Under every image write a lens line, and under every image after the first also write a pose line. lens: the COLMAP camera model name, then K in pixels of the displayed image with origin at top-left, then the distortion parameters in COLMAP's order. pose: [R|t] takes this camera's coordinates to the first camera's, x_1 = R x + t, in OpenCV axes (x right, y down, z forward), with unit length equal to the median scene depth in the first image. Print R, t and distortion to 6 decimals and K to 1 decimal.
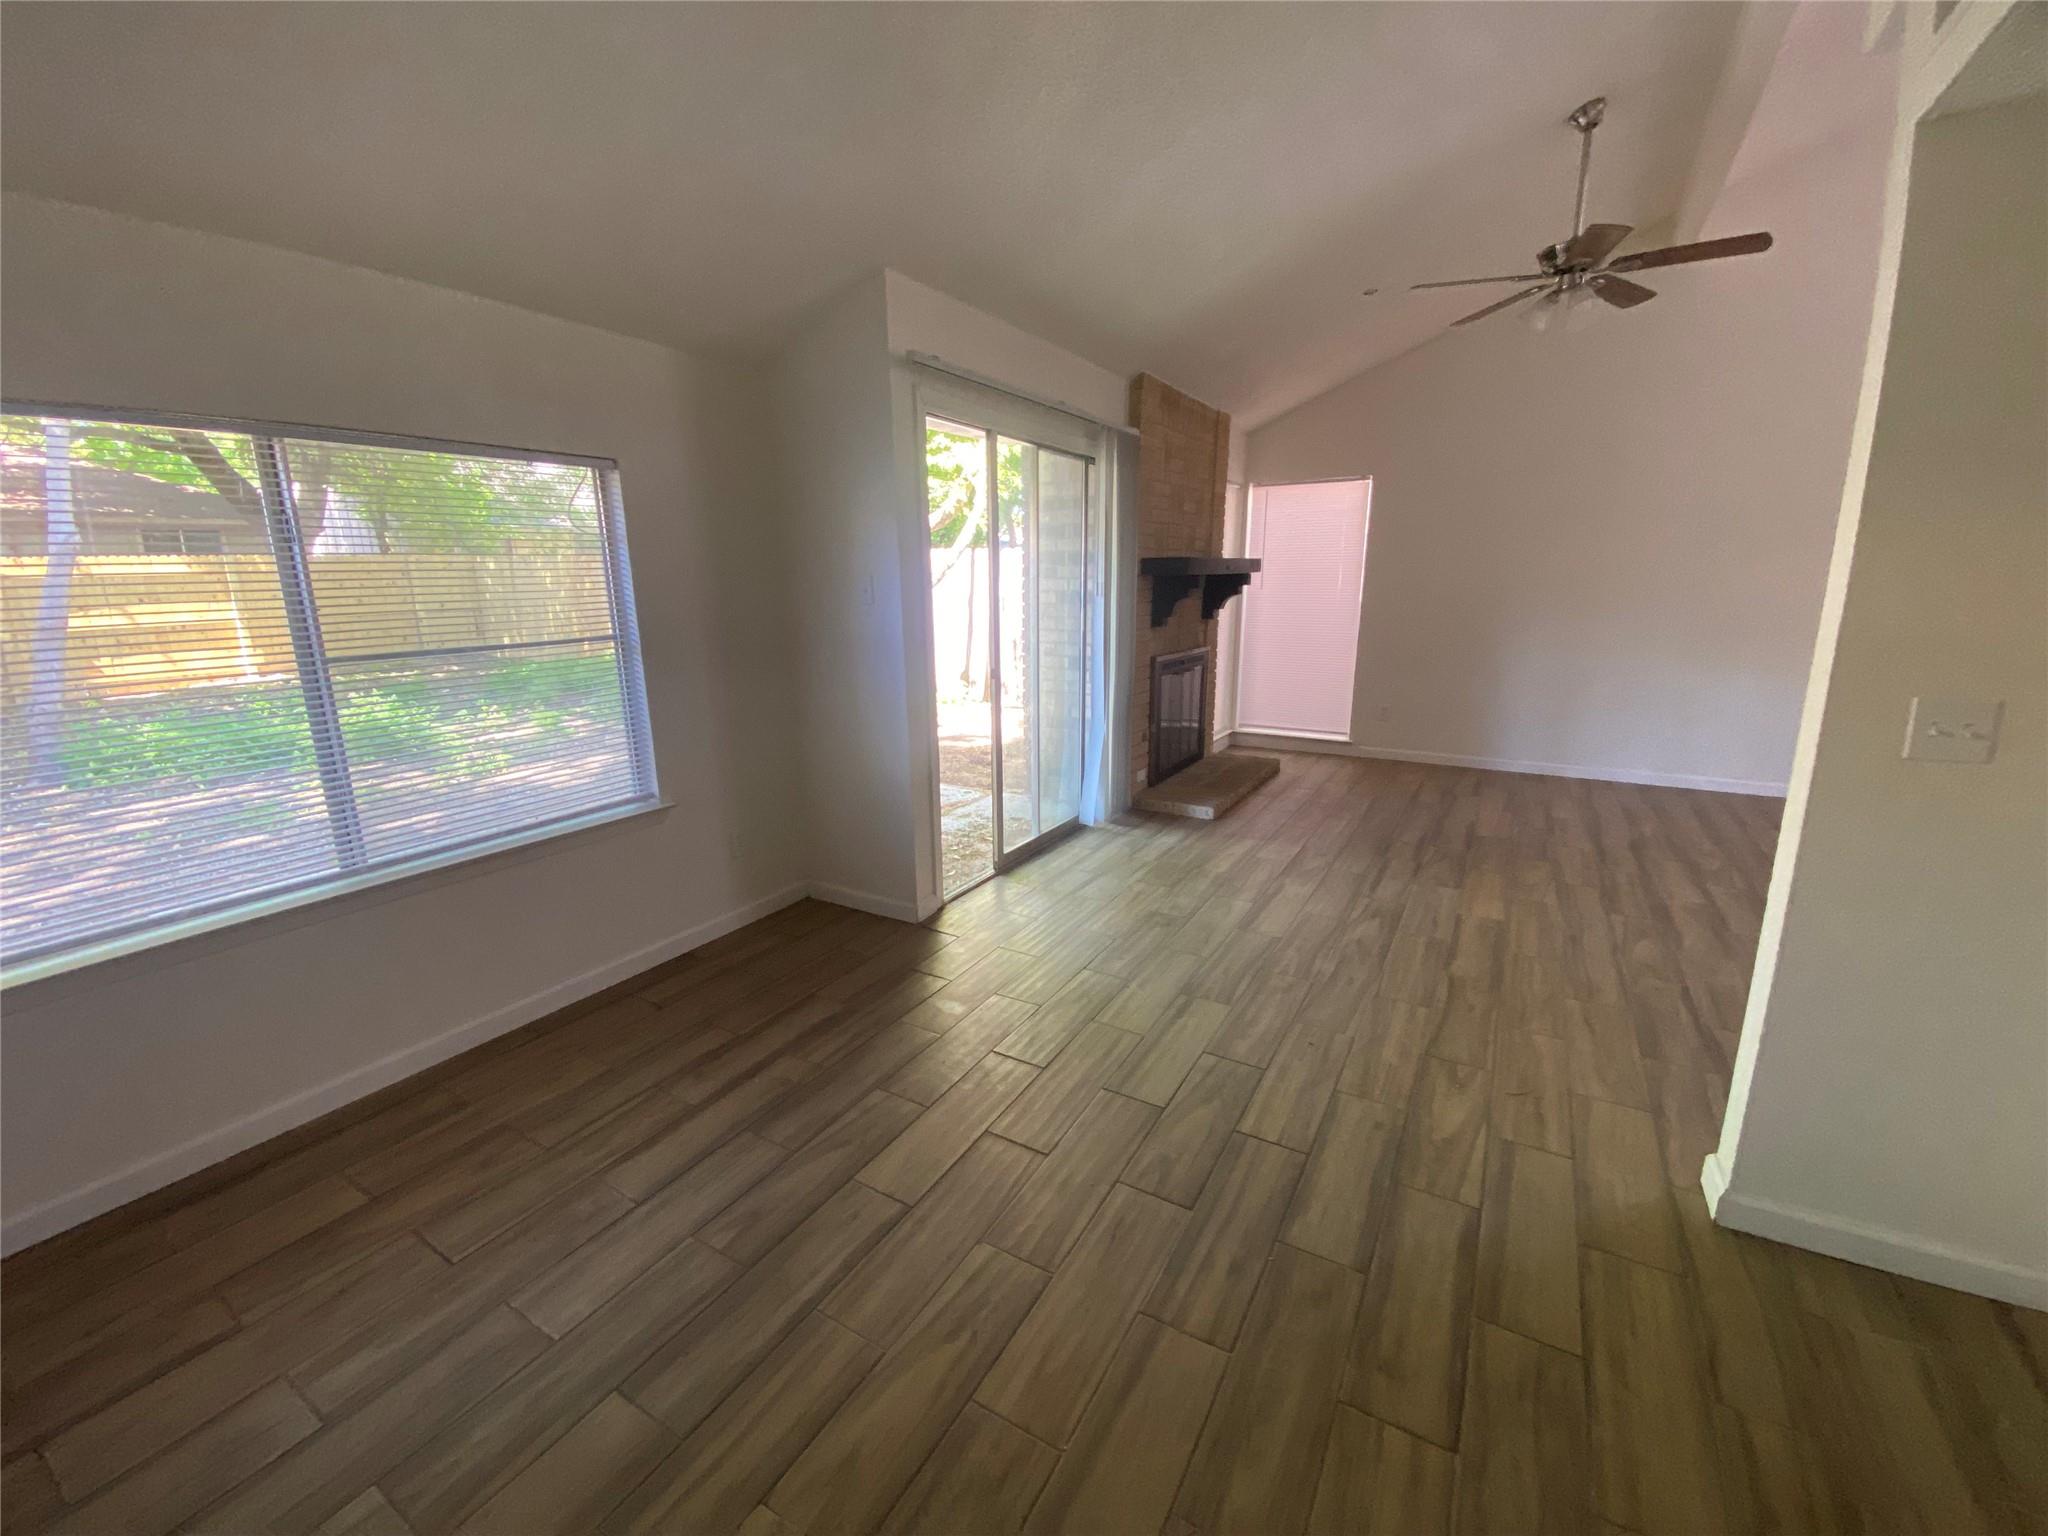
lens RADIAL K [[832.4, 0, 1022.4], [0, 832.4, 766.1], [0, 0, 1]] dist [0.018263, -0.018366]
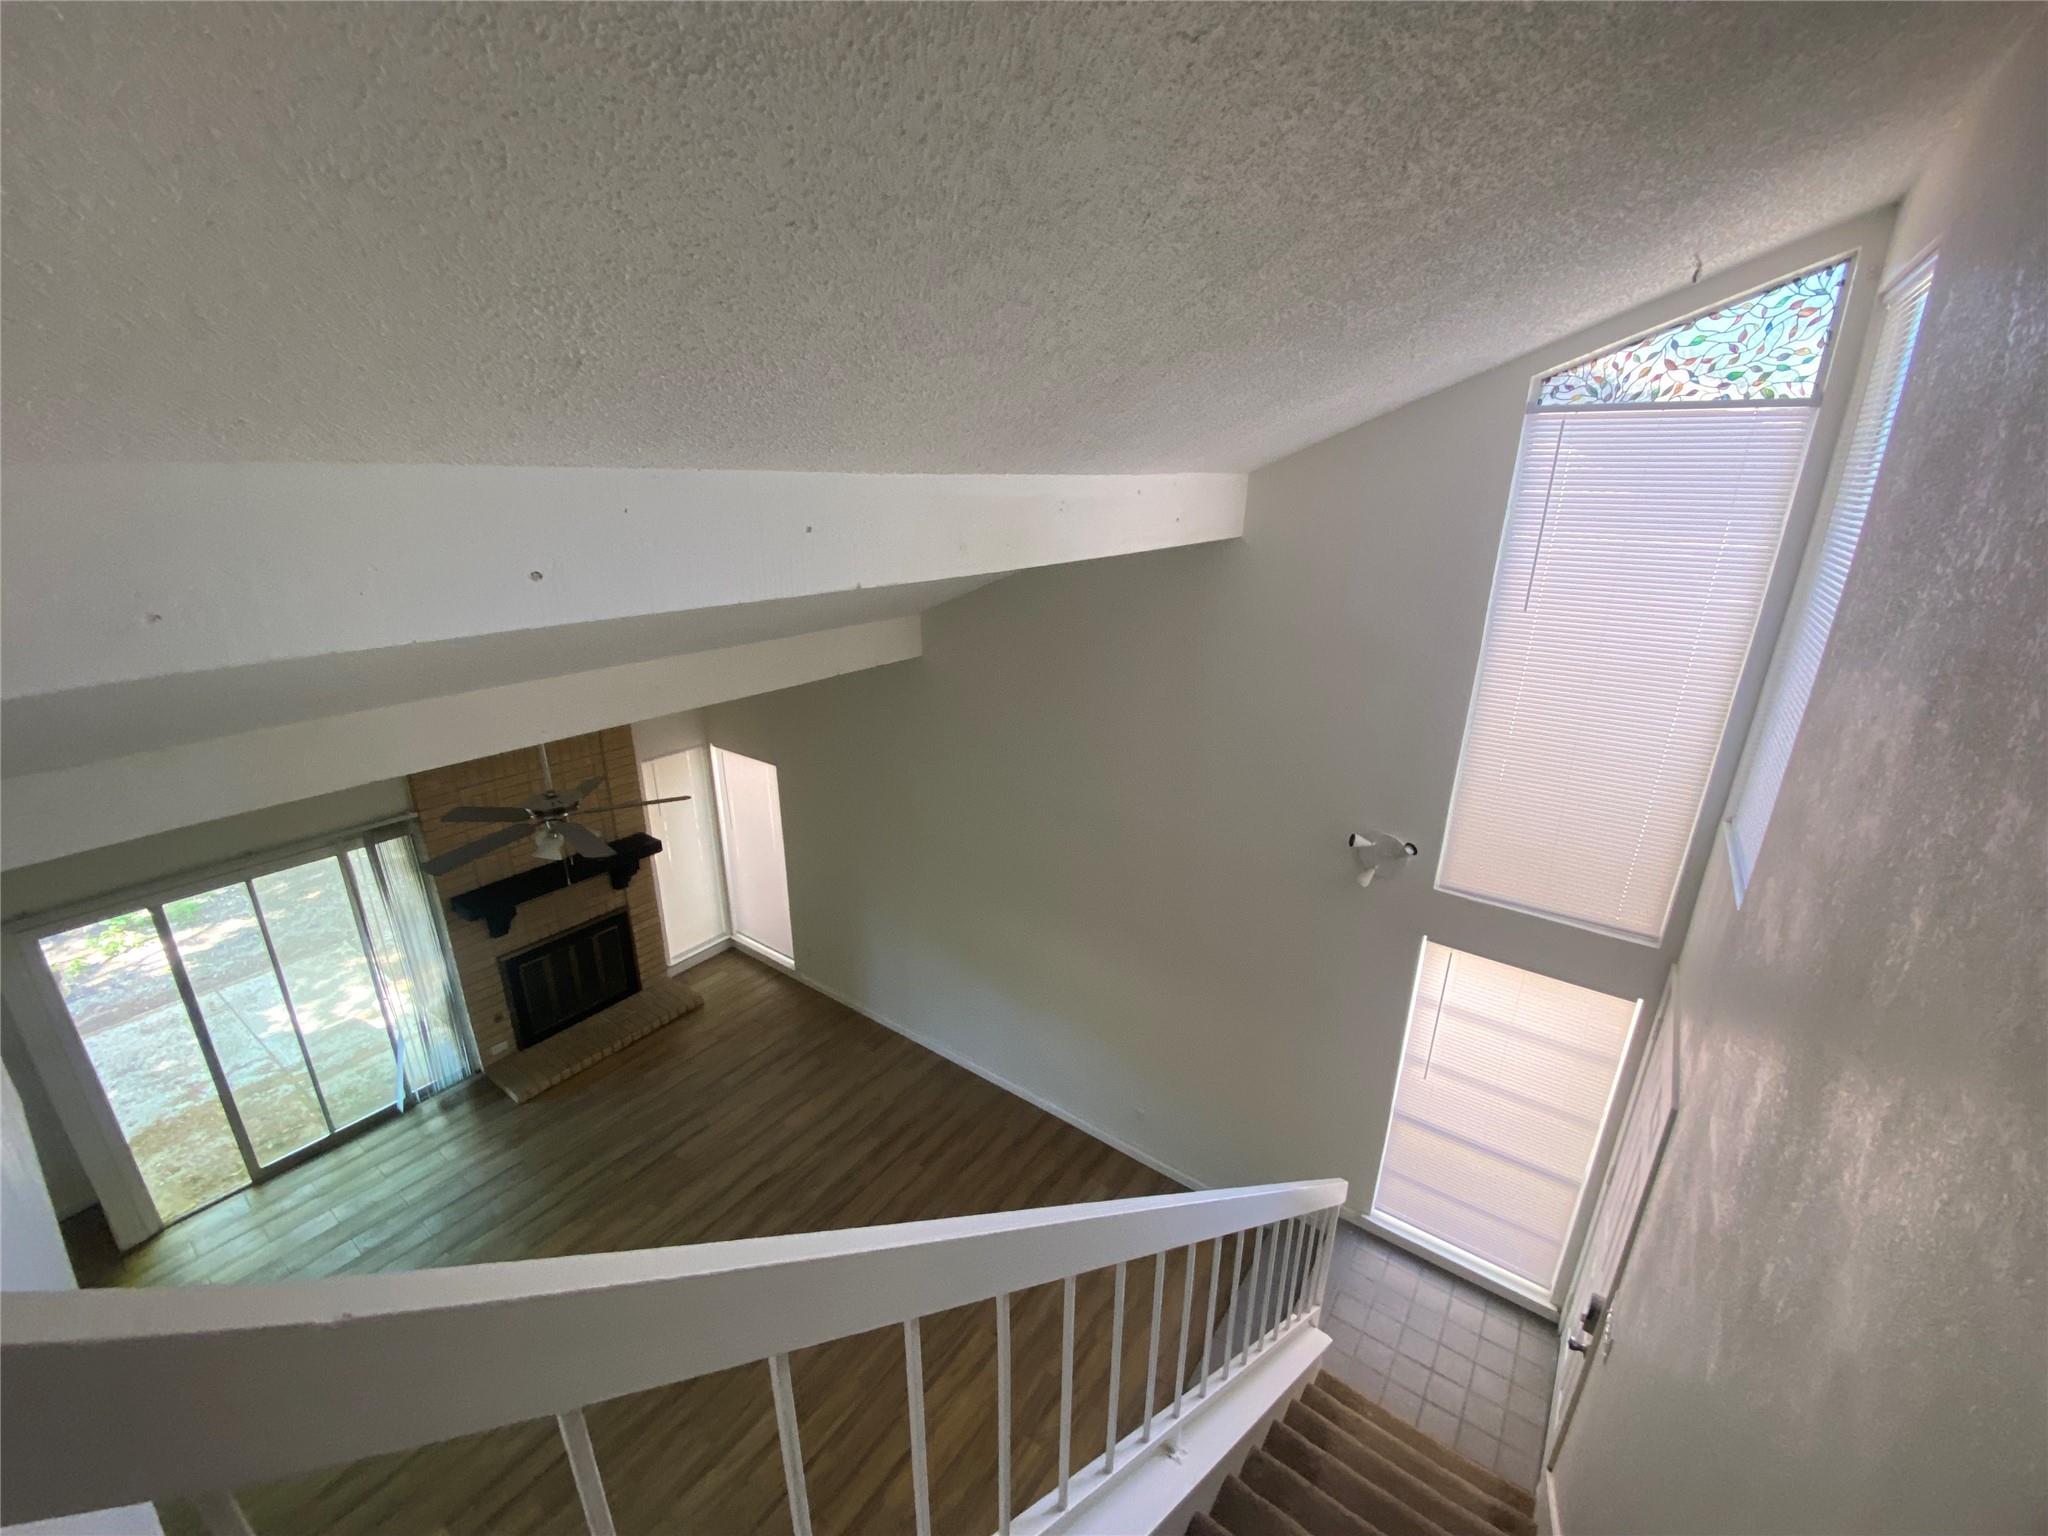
lens RADIAL K [[832.4, 0, 1022.4], [0, 832.4, 766.1], [0, 0, 1]] dist [0.018263, -0.018366]
pose [[0.996923, 0.044583, -0.064475, 1.285734], [-0.037224, 0.993107, 0.111142, -0.746846], [0.068985, -0.108400, 0.991711, -0.164989]]
